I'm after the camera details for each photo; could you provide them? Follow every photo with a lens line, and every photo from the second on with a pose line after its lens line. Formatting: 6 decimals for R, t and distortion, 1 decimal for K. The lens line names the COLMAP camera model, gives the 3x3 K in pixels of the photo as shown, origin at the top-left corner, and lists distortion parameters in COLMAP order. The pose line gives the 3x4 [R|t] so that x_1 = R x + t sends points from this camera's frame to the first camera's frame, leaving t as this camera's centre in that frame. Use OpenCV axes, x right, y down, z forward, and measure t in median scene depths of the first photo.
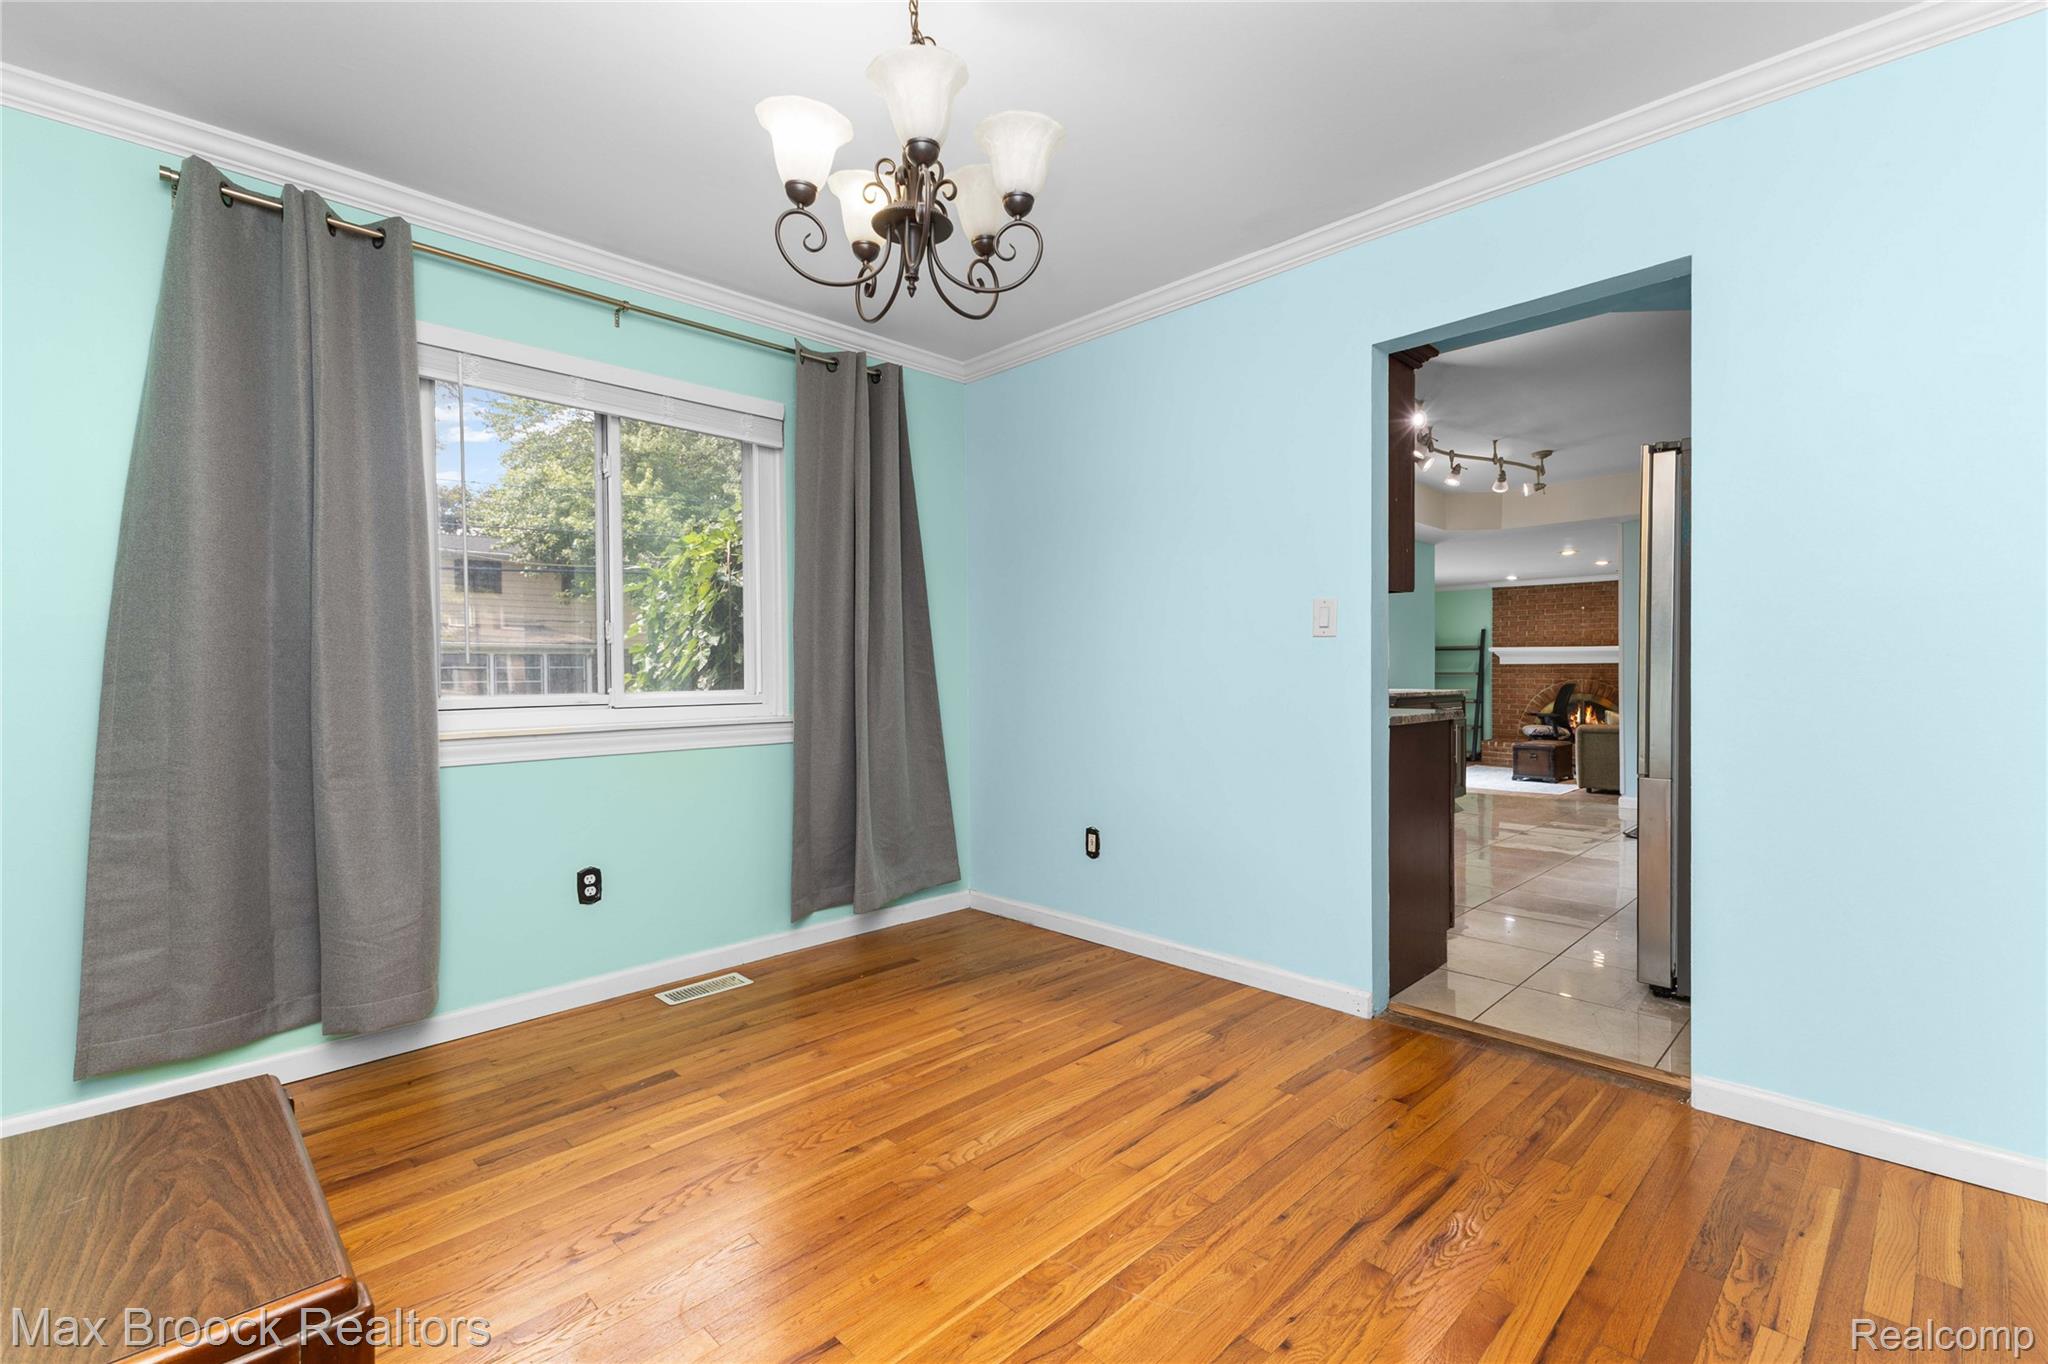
lens RADIAL K [[892.1, 0, 1028.3], [0, 892.1, 681.6], [0, 0, 1]] dist [0.009615, -0.000527]
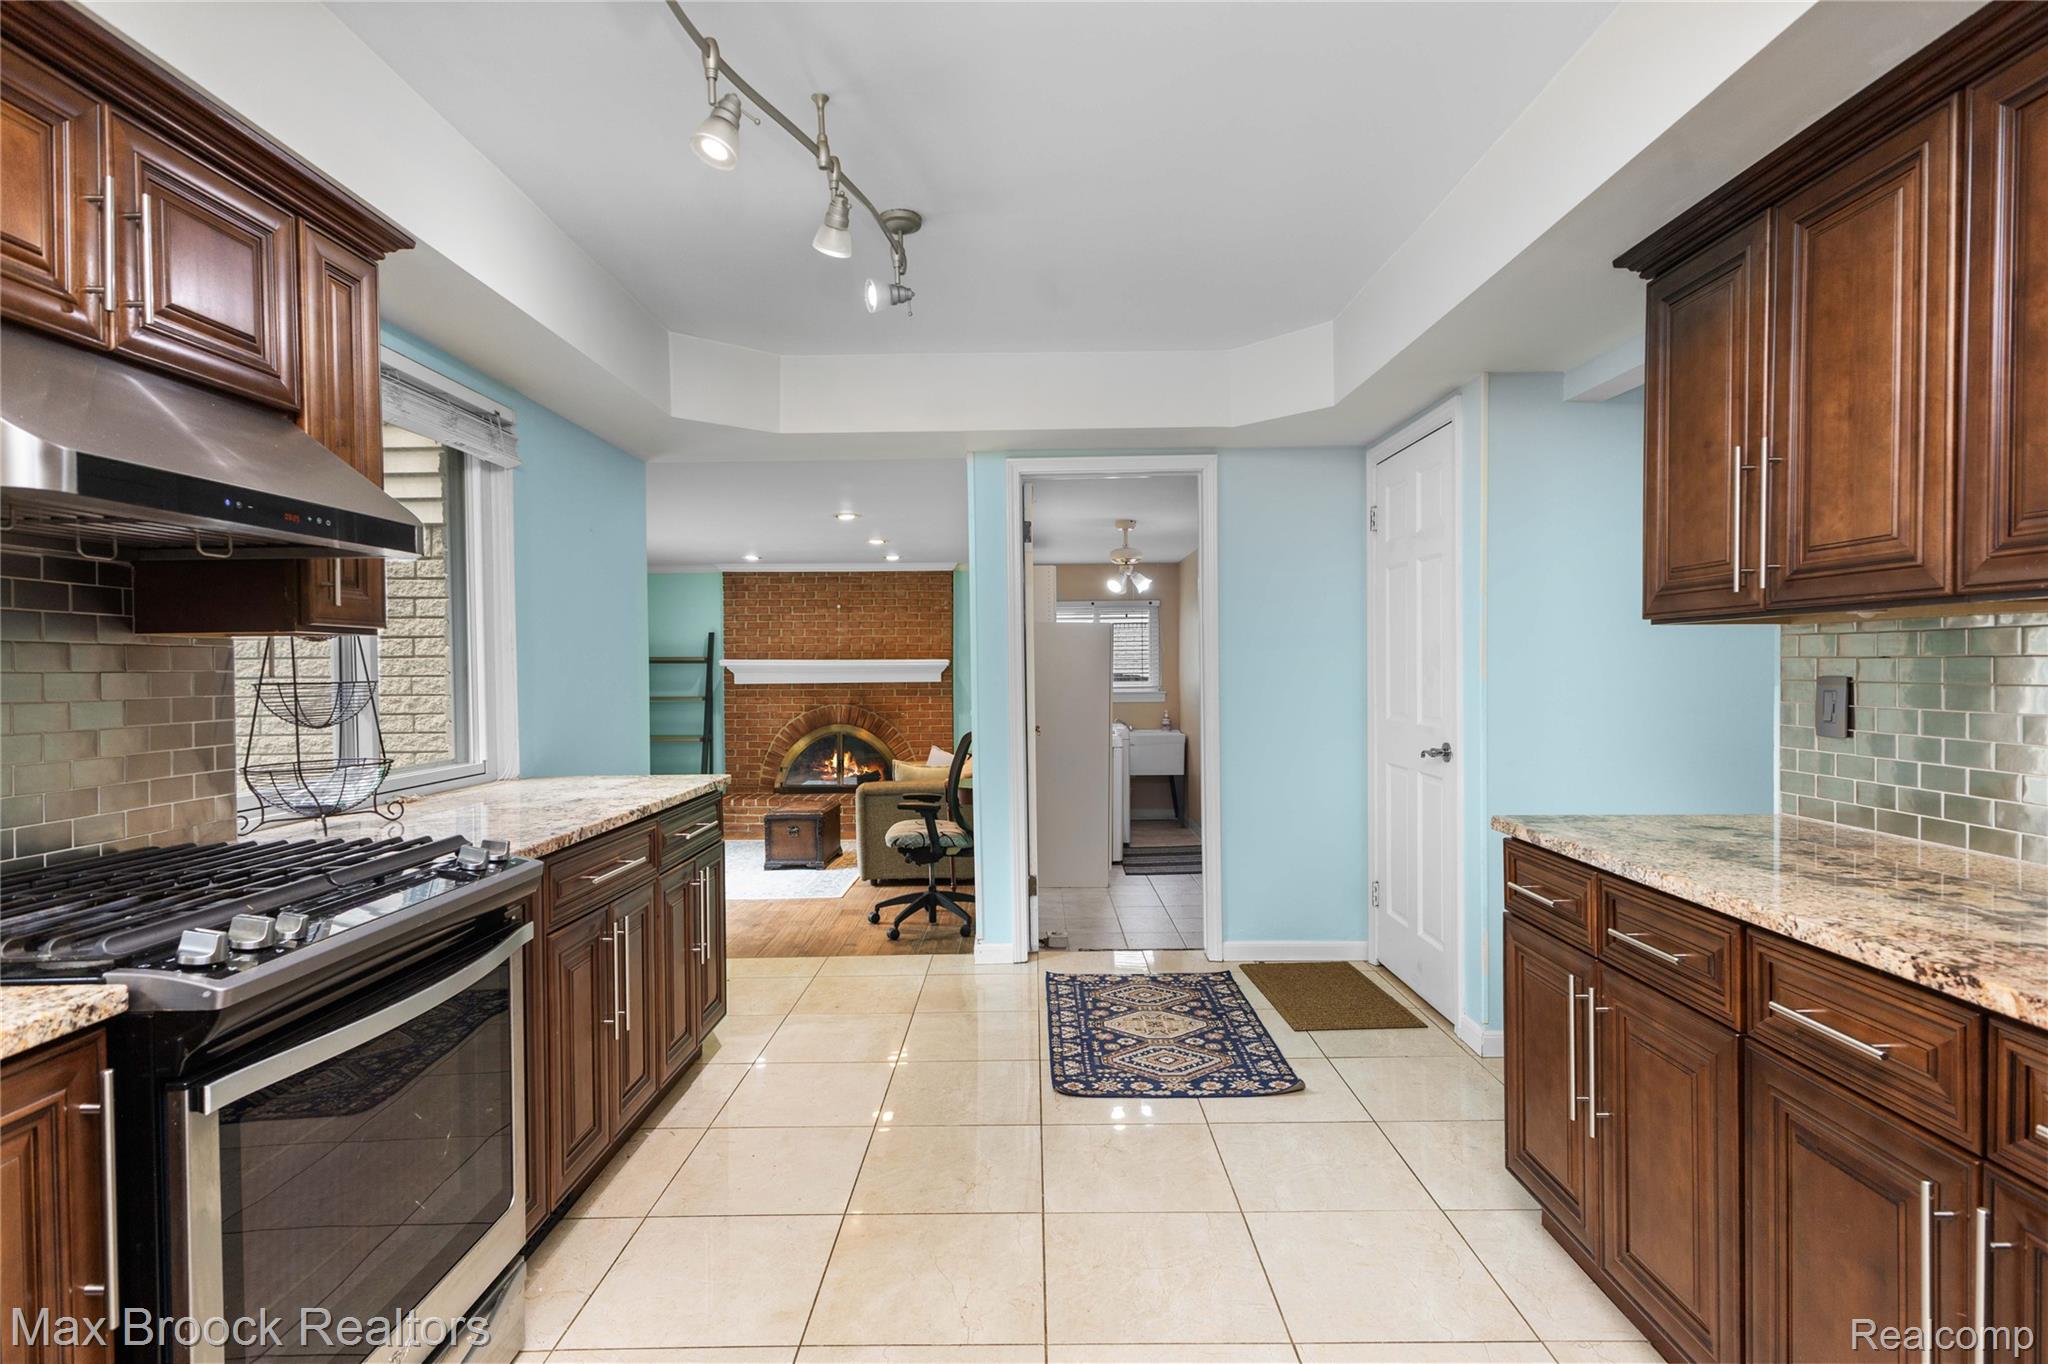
lens RADIAL K [[1031.2, 0, 1033.4], [0, 1031.2, 684.4], [0, 0, 1]] dist [0.011021, -0.003080]
pose [[0.701279, -0.011997, 0.712786, 0.127505], [0.013951, 0.999898, 0.003103, -0.018985], [-0.712750, 0.007768, 0.701375, 0.289842]]
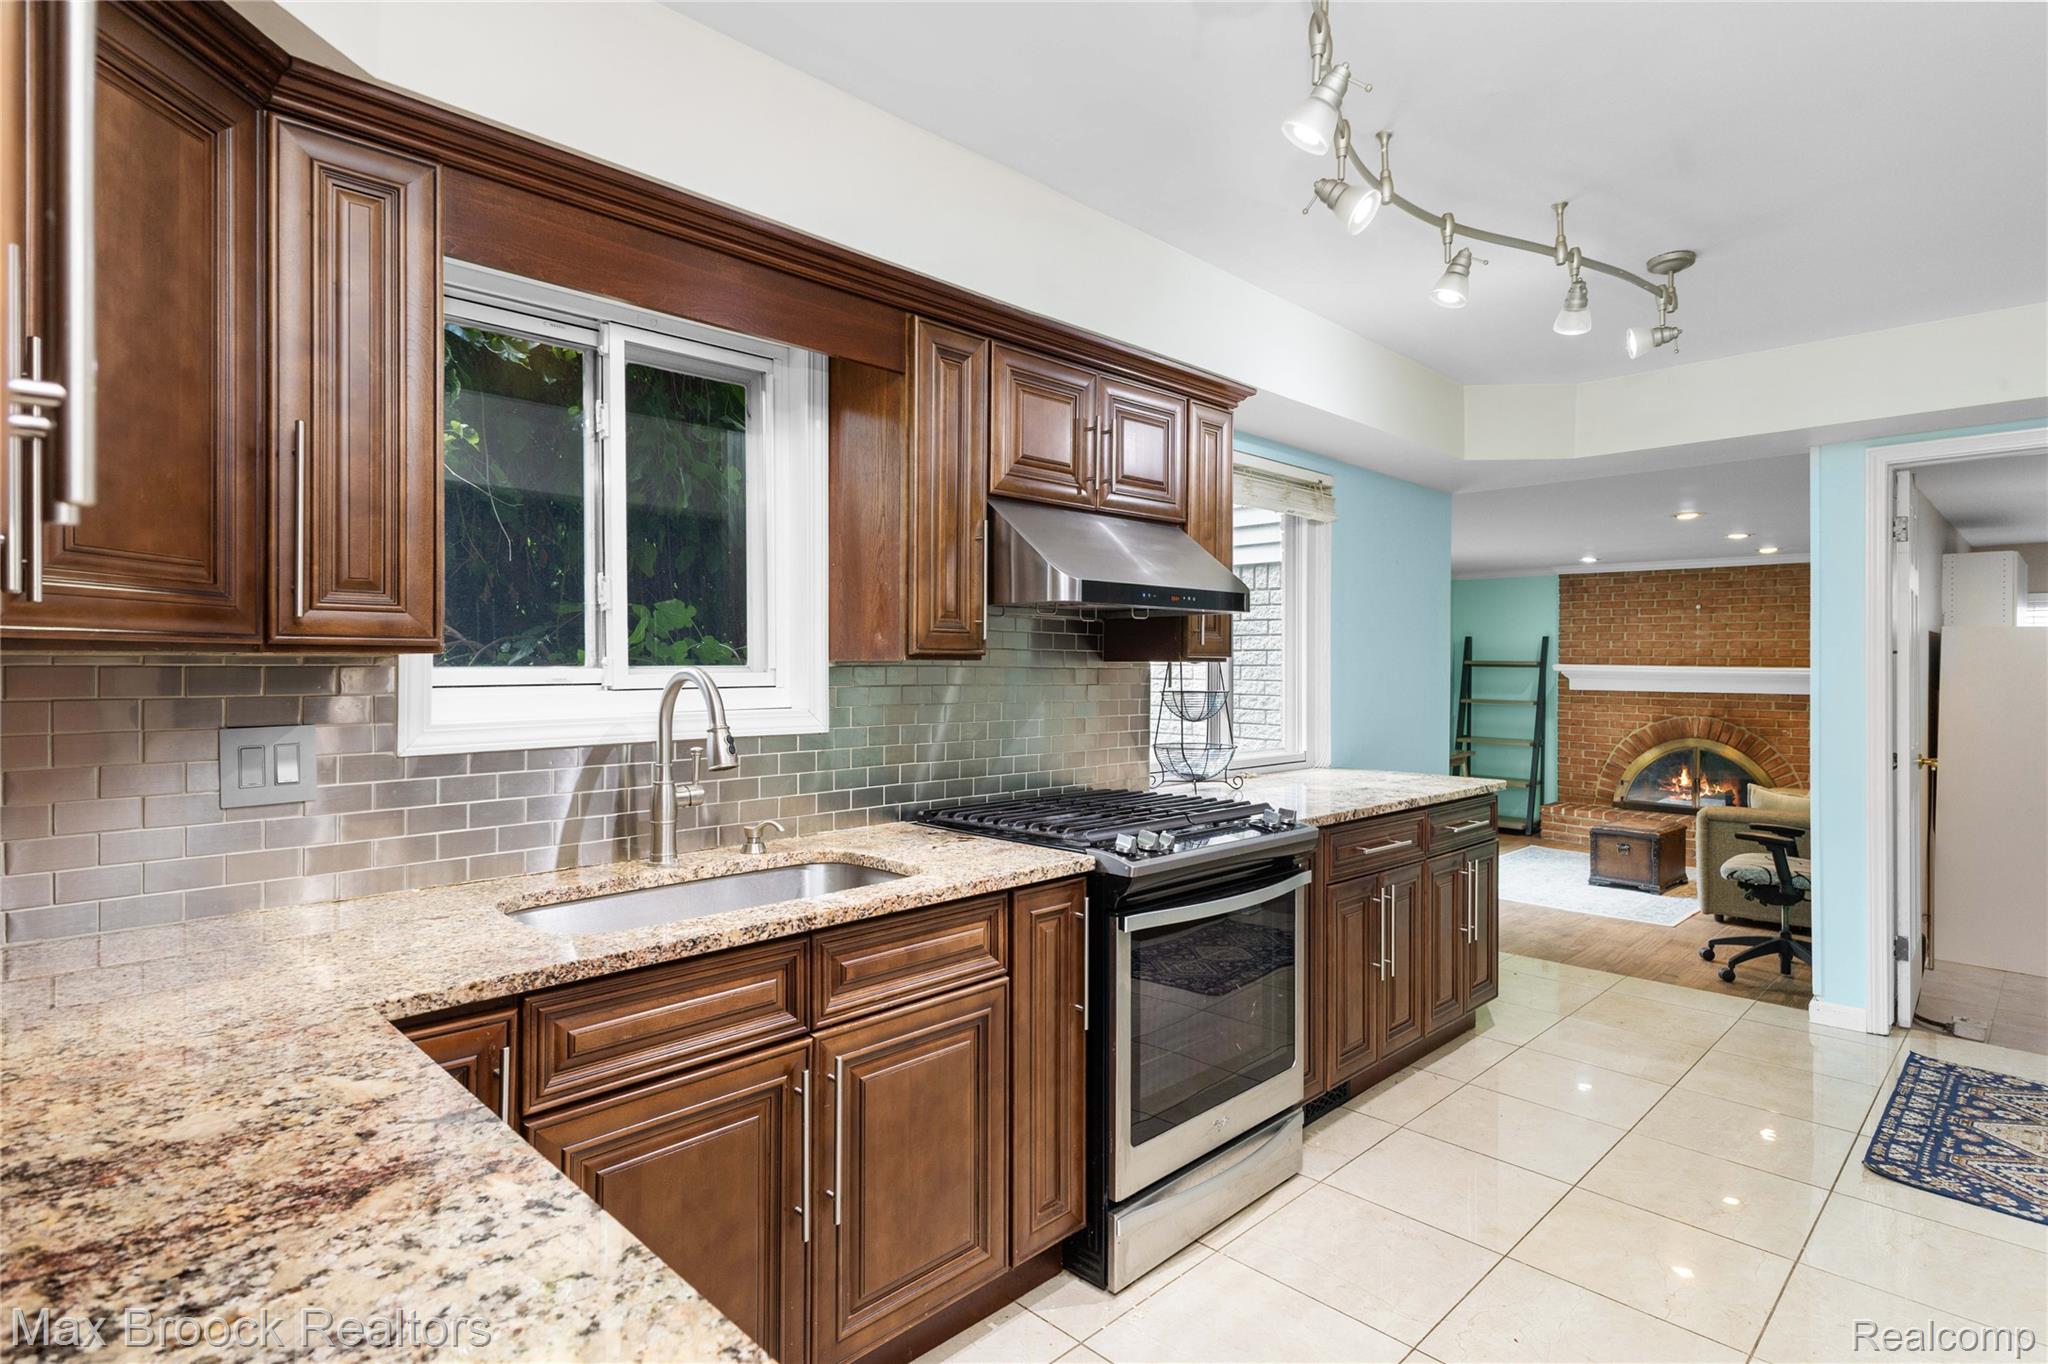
lens RADIAL K [[1031.2, 0, 1010.6], [0, 1031.2, 664.4], [0, 0, 1]] dist [0.011021, -0.003080]
pose [[0.999860, 0.013132, -0.010388, 0.123333], [-0.013265, 0.999830, -0.012836, -0.023648], [0.010217, 0.012972, 0.999864, 0.233932]]
